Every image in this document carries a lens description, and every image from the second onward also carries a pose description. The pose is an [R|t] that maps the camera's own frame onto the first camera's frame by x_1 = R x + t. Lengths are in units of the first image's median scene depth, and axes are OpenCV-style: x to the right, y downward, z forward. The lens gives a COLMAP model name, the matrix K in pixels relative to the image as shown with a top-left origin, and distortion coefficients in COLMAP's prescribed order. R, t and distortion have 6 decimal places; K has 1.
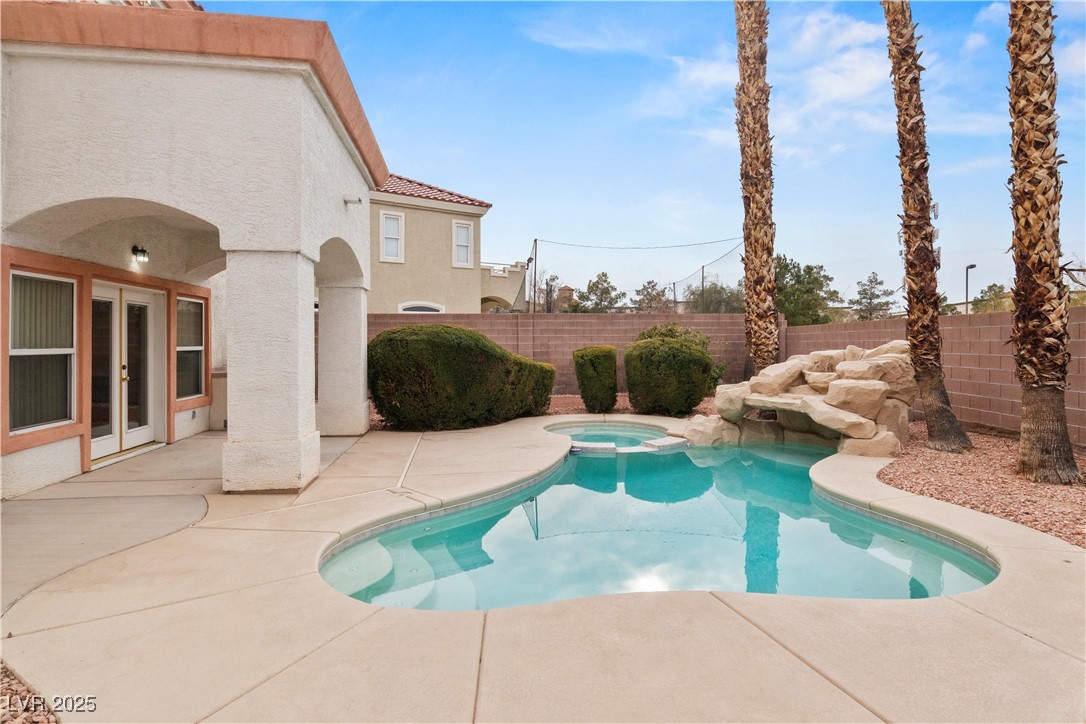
lens RADIAL K [[558.5, 0, 541.8], [0, 558.5, 356.1], [0, 0, 1]] dist [-0.001349, -0.000523]
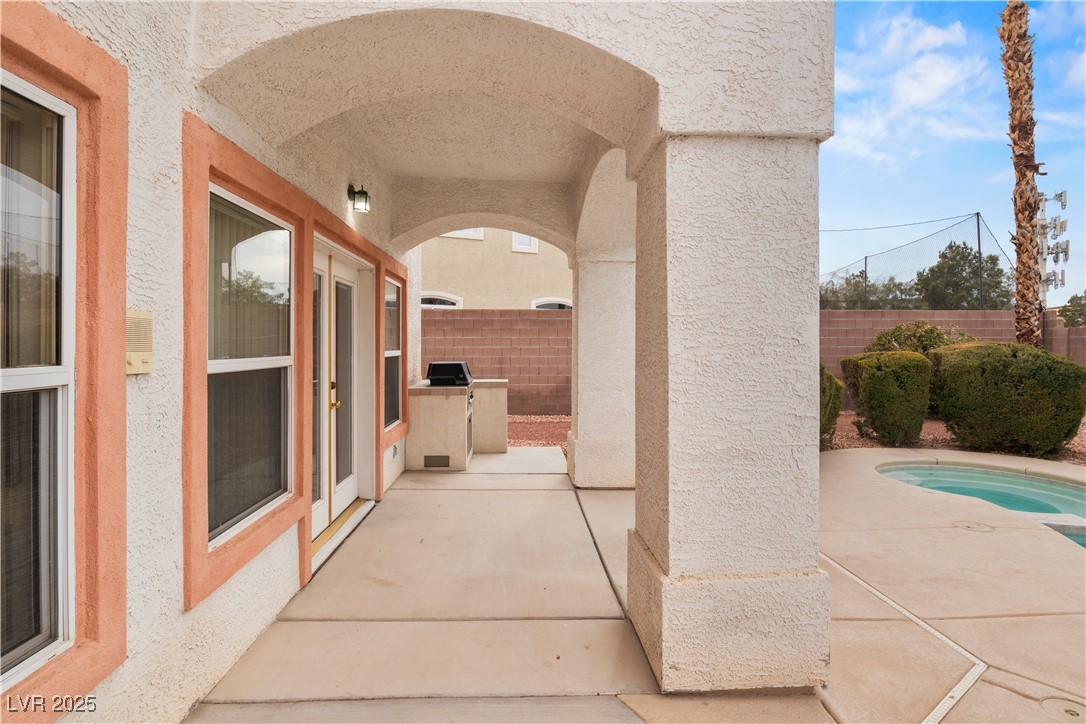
lens RADIAL K [[555.8, 0, 543.0], [0, 555.8, 362.0], [0, 0, 1]] dist [0.000214, -0.001004]
pose [[0.995517, 0.008095, -0.094240, -0.464697], [-0.007491, 0.999949, 0.006759, -0.011305], [0.094290, -0.006022, 0.995527, 0.419646]]
